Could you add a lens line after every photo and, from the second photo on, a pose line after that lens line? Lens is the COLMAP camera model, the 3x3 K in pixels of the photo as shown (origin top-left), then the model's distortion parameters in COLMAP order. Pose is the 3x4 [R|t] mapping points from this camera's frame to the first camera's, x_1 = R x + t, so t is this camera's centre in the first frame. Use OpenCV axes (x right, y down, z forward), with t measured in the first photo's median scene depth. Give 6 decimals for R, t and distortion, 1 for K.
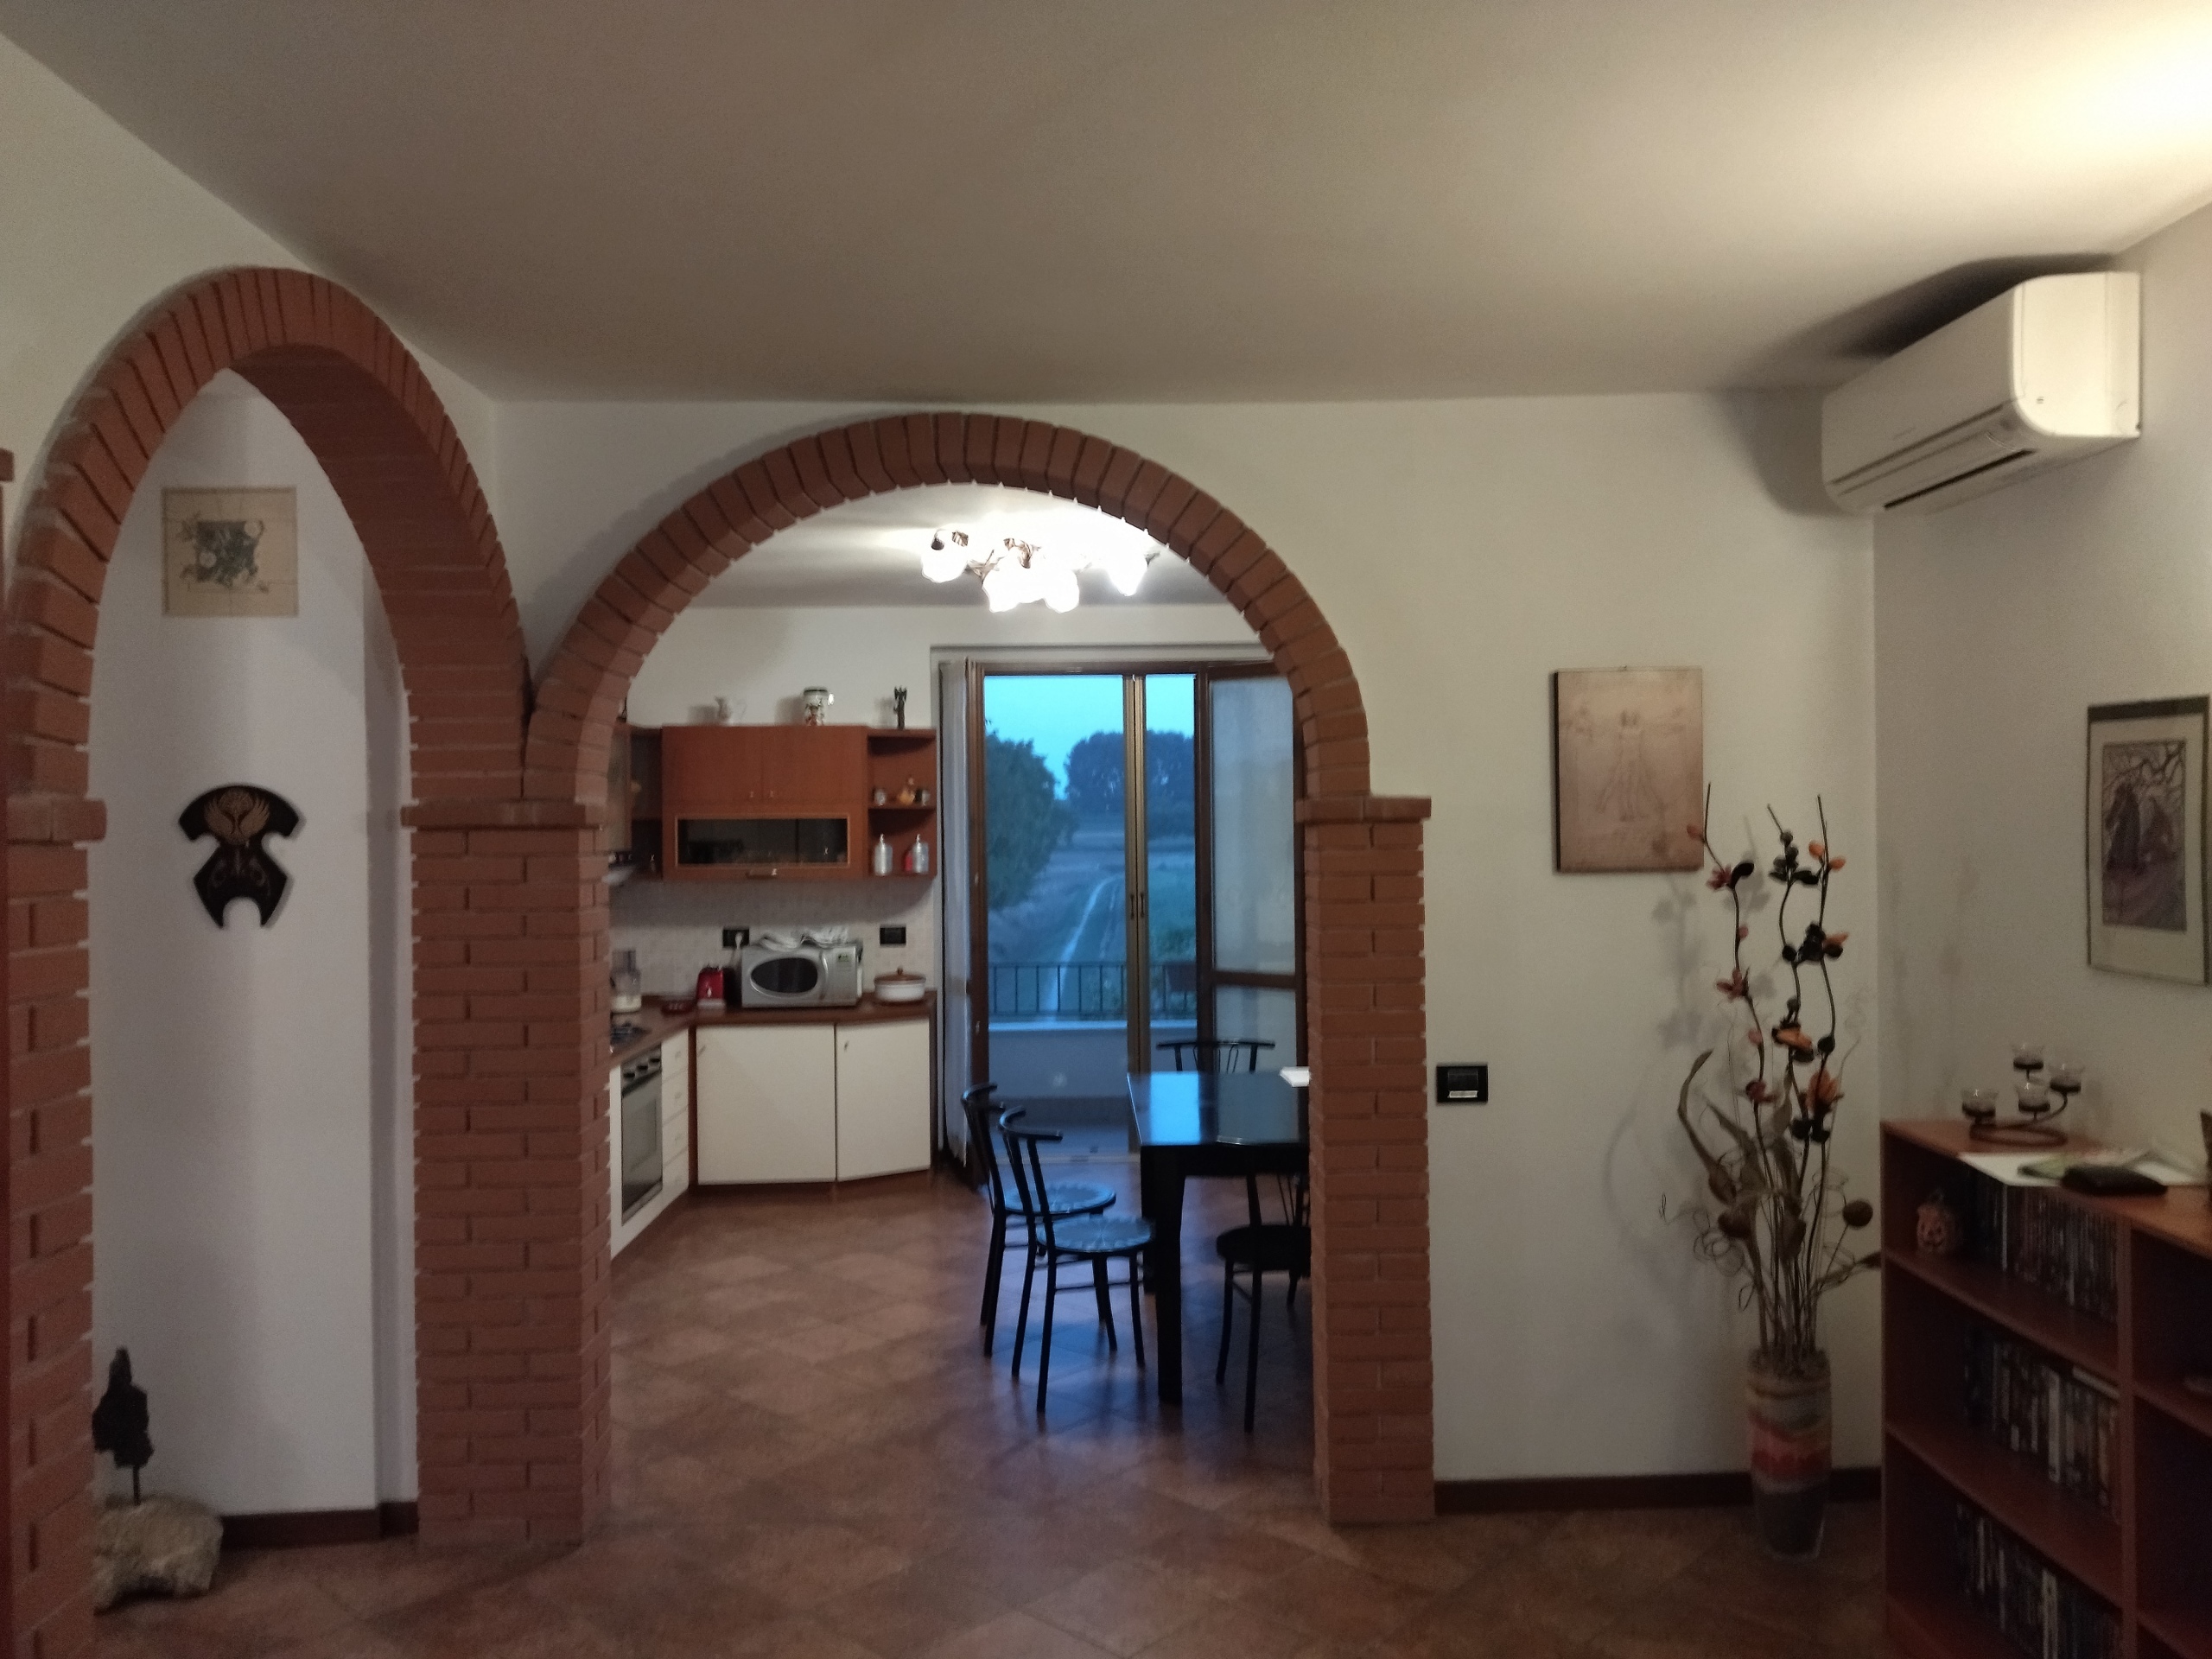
lens RADIAL K [[1703.4, 0, 1105.8], [0, 1703.4, 829.0], [0, 0, 1]] dist [0.005059, -0.011173]
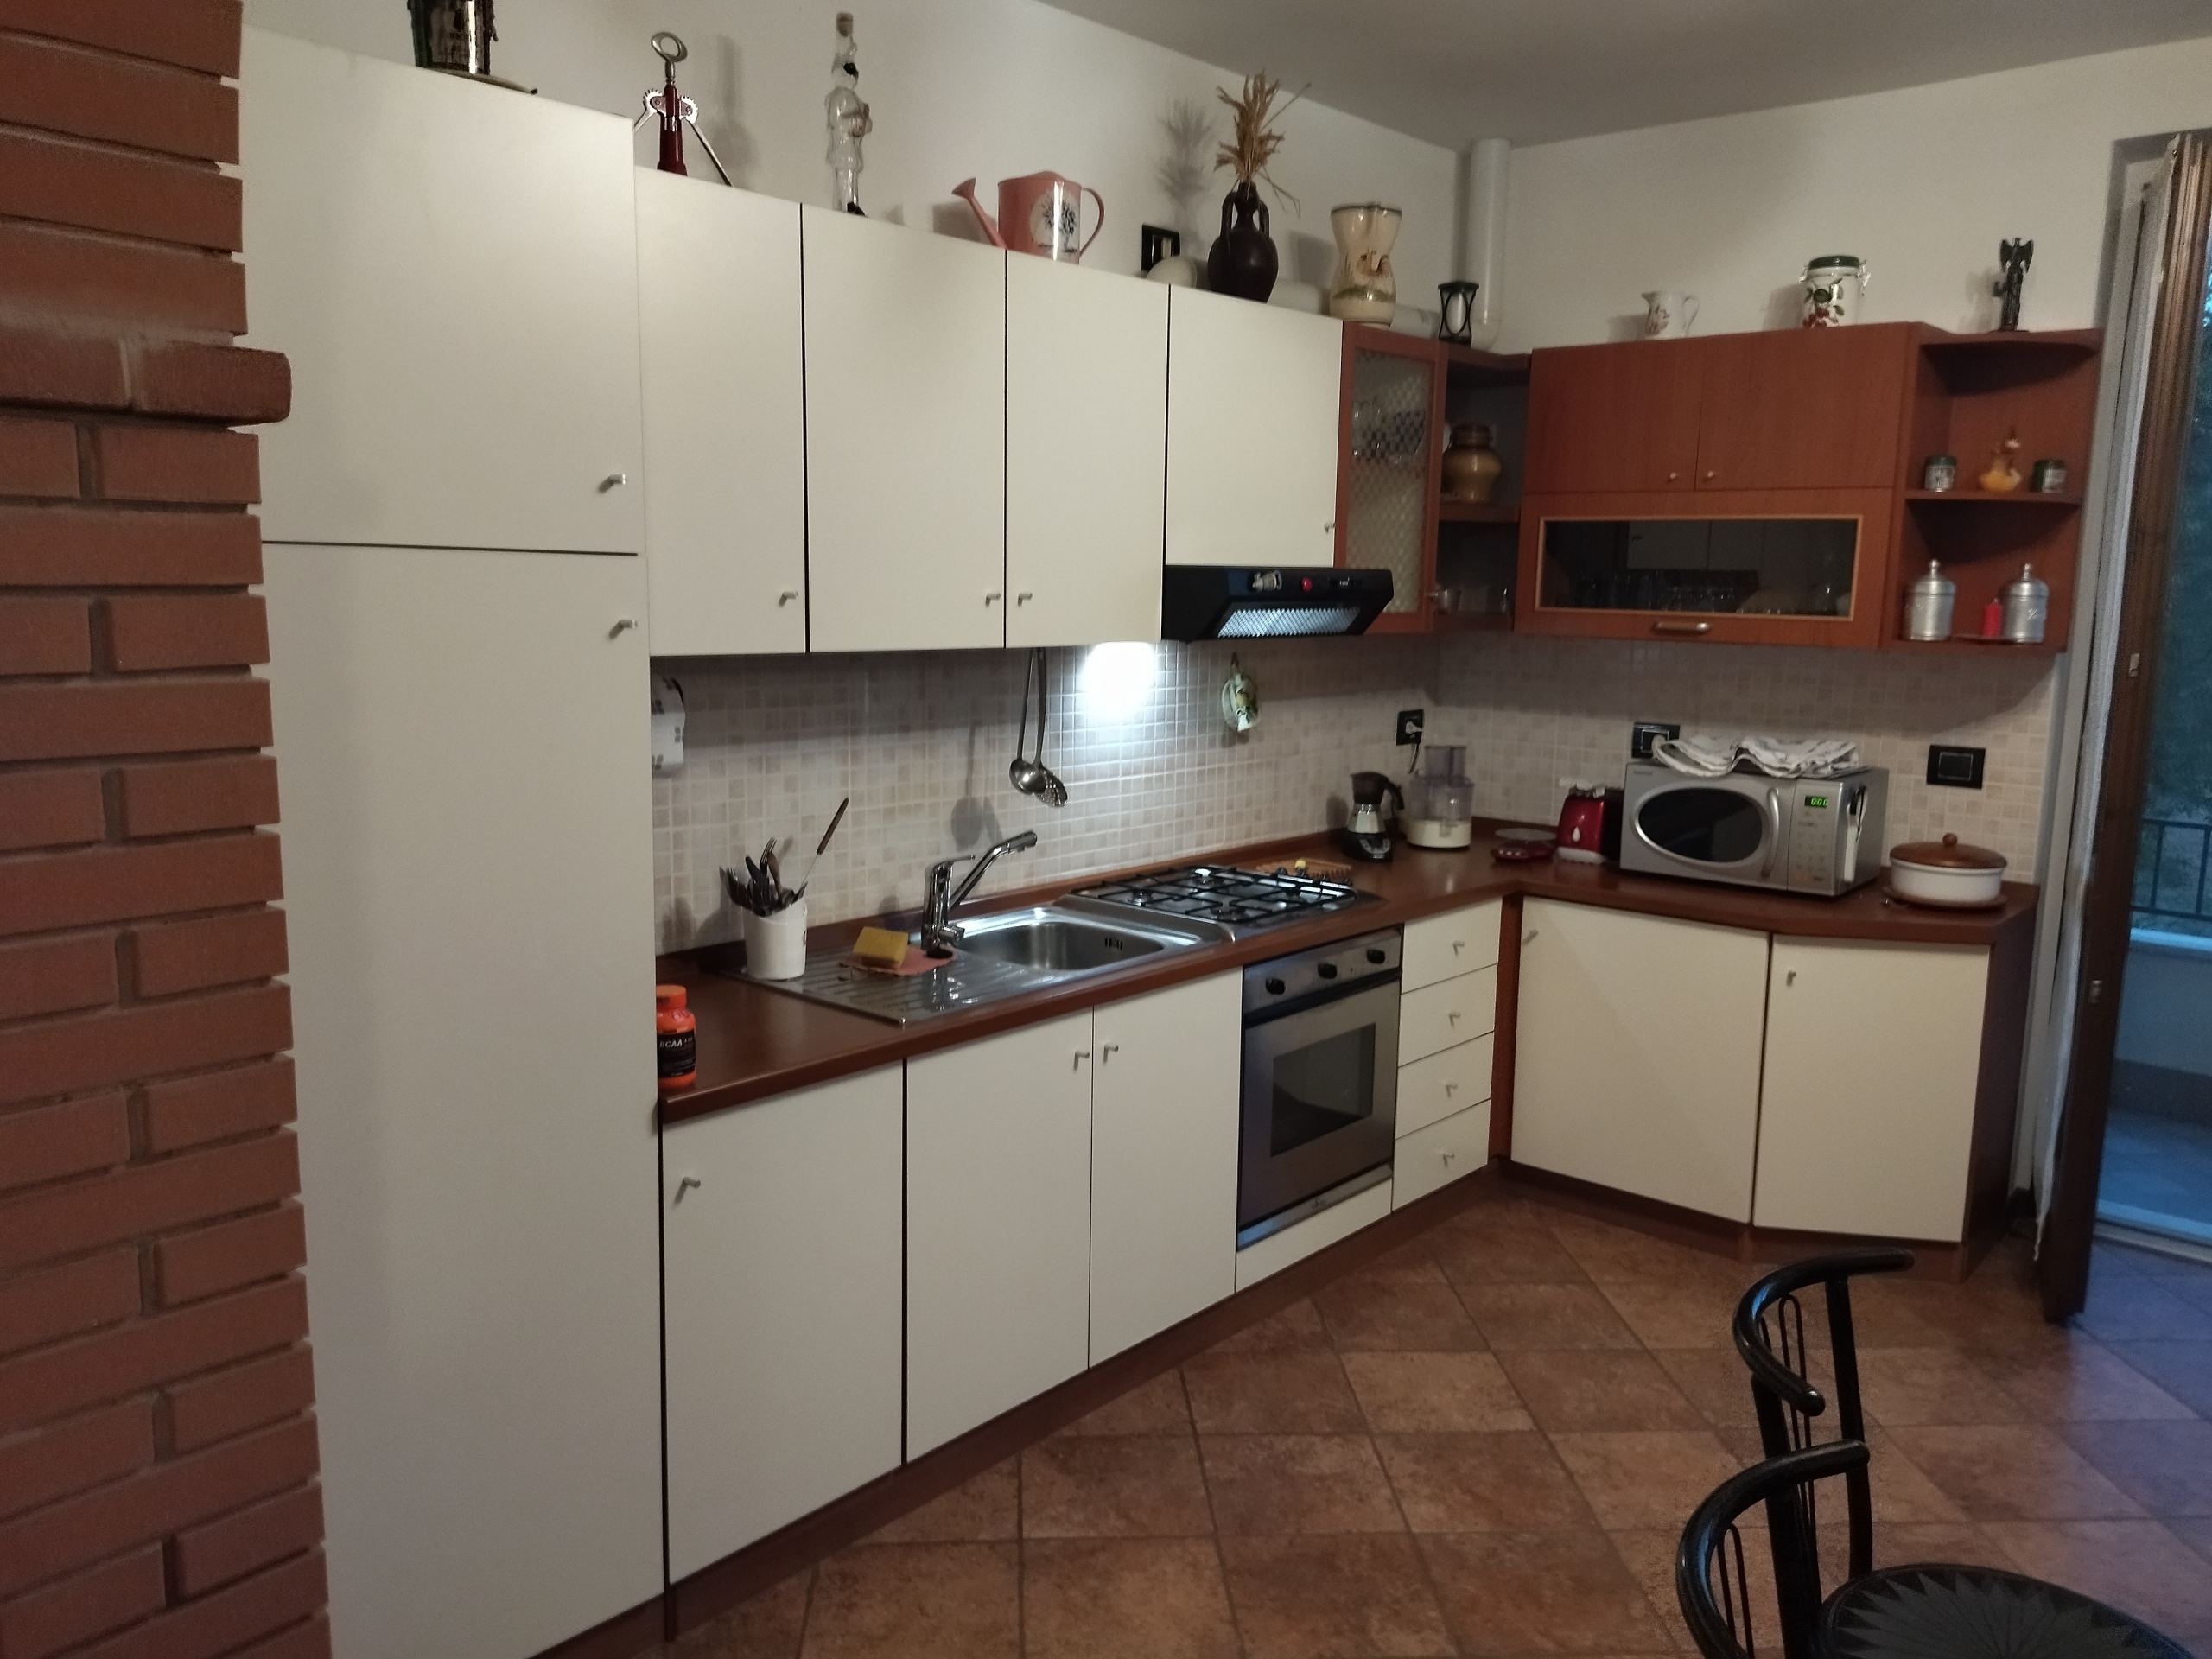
lens RADIAL K [[1703.4, 0, 1115.4], [0, 1703.4, 842.9], [0, 0, 1]] dist [0.005059, -0.011173]
pose [[0.742471, 0.134647, -0.656206, 0.023909], [-0.033410, 0.985815, 0.164477, 0.011264], [0.669044, -0.100195, 0.736438, 0.484074]]
